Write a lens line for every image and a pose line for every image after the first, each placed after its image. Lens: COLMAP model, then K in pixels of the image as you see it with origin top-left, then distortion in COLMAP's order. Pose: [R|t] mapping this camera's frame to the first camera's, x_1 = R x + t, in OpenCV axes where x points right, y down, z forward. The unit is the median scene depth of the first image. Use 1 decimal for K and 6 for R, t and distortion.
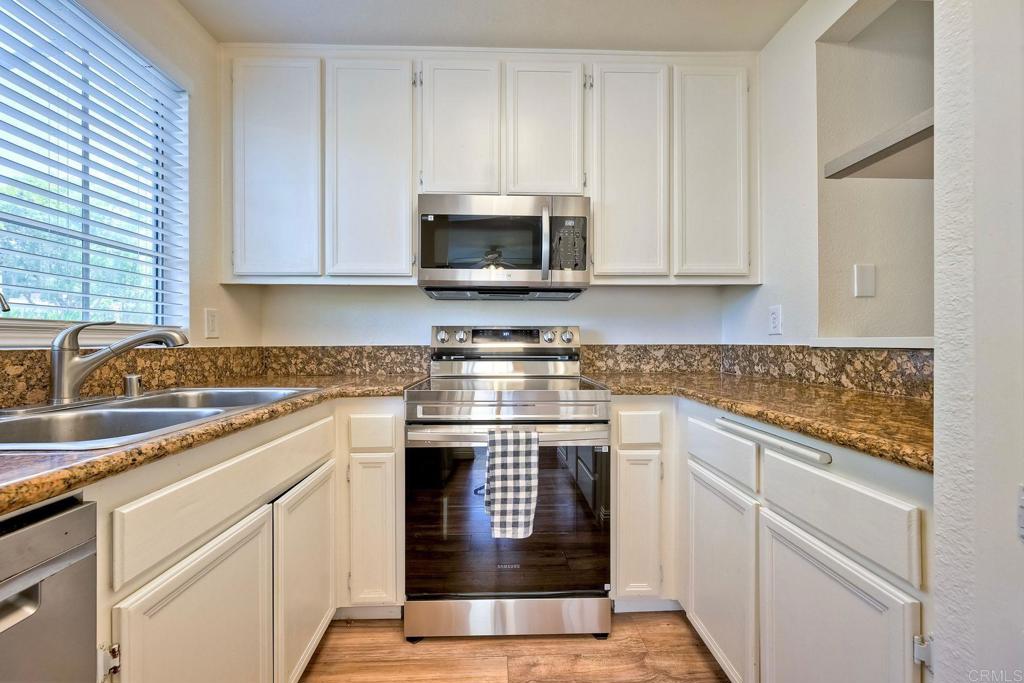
lens RADIAL K [[407.7, 0, 512.1], [0, 407.7, 343.1], [0, 0, 1]] dist [-0.001496, 0.000227]
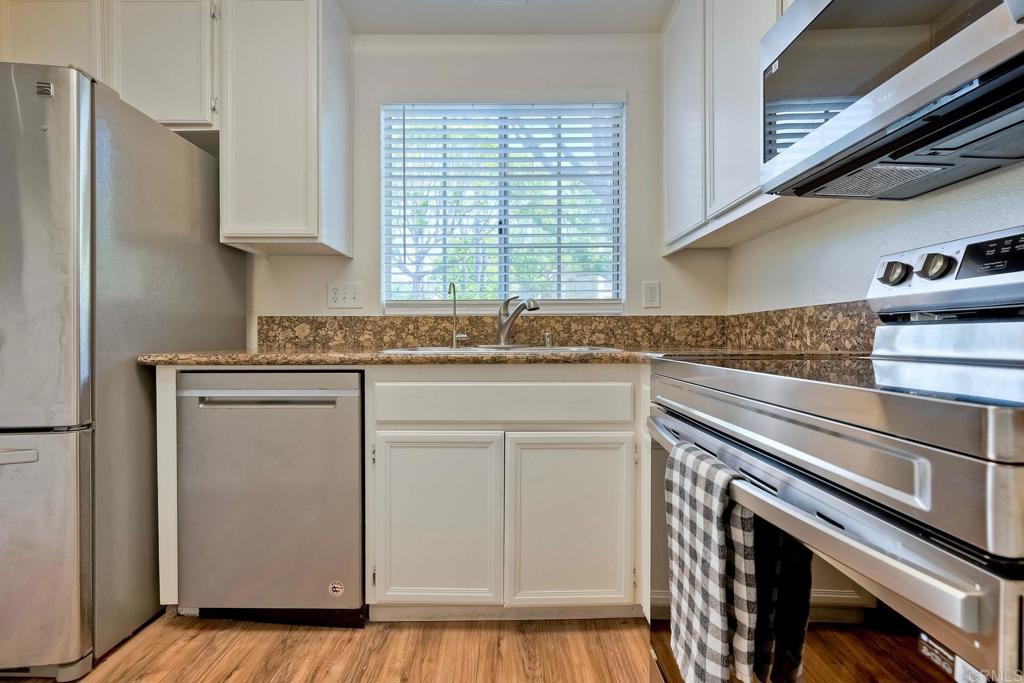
lens RADIAL K [[407.7, 0, 513.1], [0, 407.7, 340.4], [0, 0, 1]] dist [-0.001496, 0.000227]
pose [[-0.027143, 0.008618, -0.999594, 0.411918], [0.001704, 0.999962, 0.008575, 0.071282], [0.999630, -0.001470, -0.027156, 0.698368]]
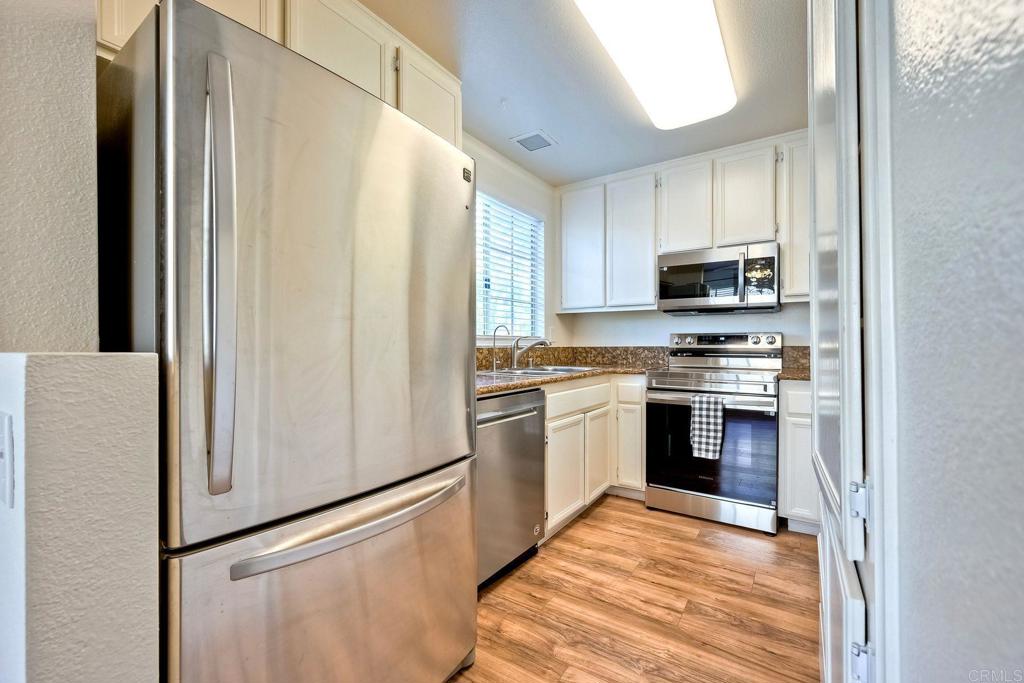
lens RADIAL K [[407.7, 0, 543.1], [0, 407.7, 350.2], [0, 0, 1]] dist [-0.001496, 0.000227]
pose [[0.830907, 0.006374, -0.556374, 0.330571], [0.000358, 0.999928, 0.011990, 0.001643], [0.556411, -0.010161, 0.830845, -0.689641]]
